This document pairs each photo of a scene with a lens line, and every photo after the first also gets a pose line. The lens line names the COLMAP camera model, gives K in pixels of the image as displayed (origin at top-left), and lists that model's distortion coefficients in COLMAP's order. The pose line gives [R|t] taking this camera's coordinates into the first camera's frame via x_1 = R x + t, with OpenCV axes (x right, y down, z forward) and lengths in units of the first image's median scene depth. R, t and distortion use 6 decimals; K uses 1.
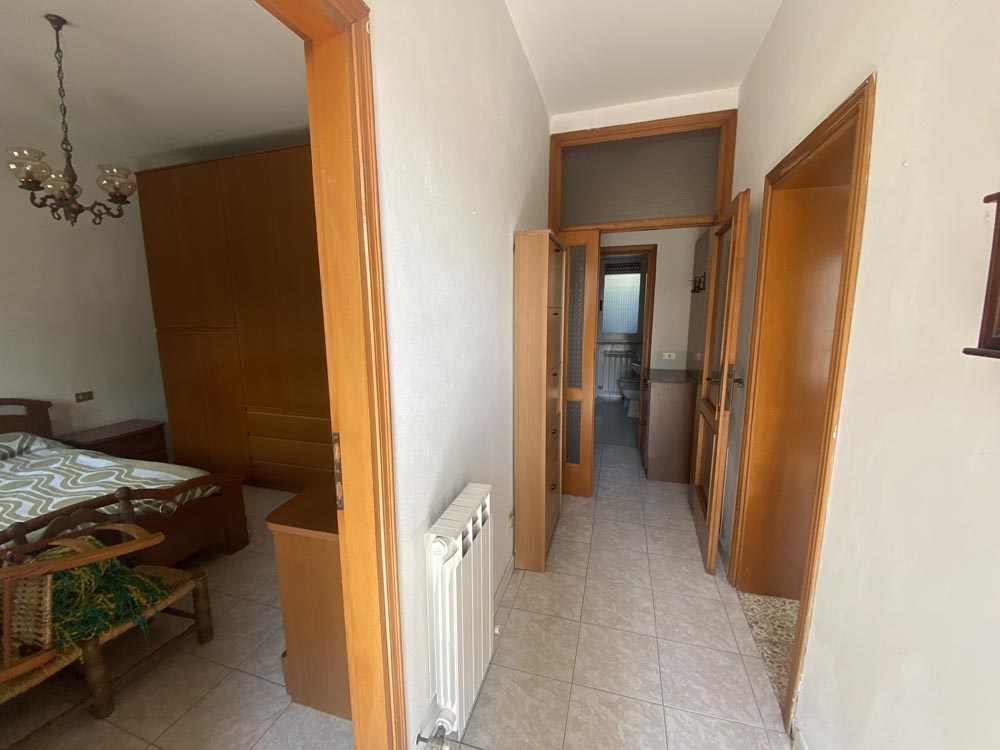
lens RADIAL K [[403.3, 0, 496.1], [0, 403.3, 373.5], [0, 0, 1]] dist [-0.014276, -0.002330]
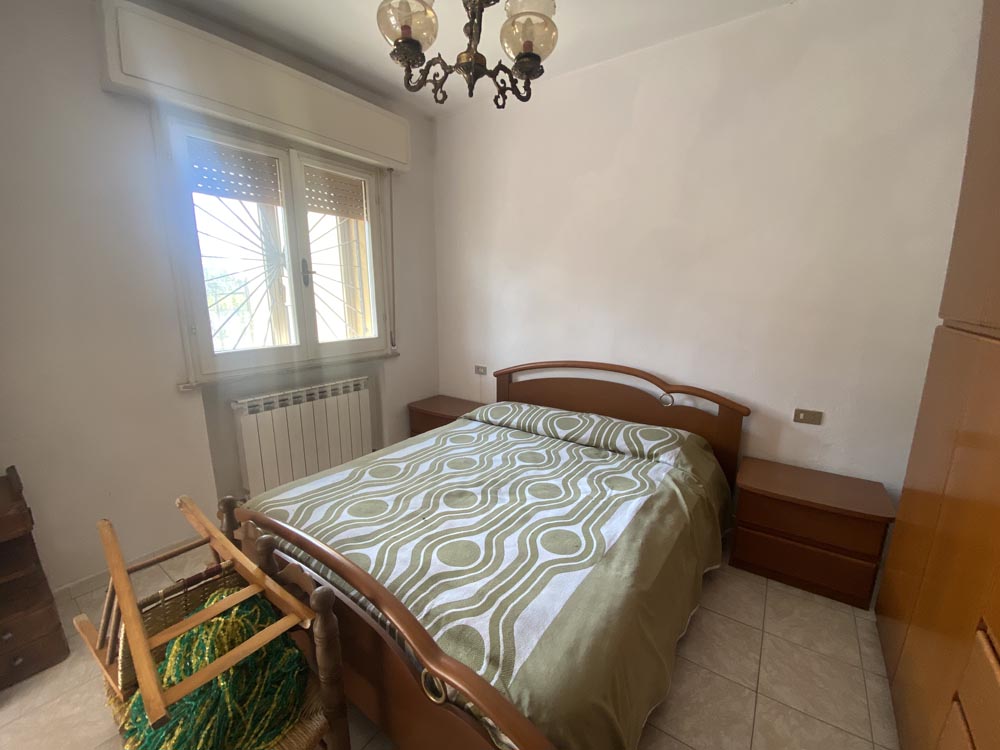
lens RADIAL K [[403.3, 0, 499.6], [0, 403.3, 371.6], [0, 0, 1]] dist [-0.014276, -0.002330]
pose [[-0.344509, 0.187946, -0.919777, -0.422038], [-0.145324, 0.957268, 0.250039, -0.138173], [0.927467, 0.219806, -0.302474, 1.014764]]
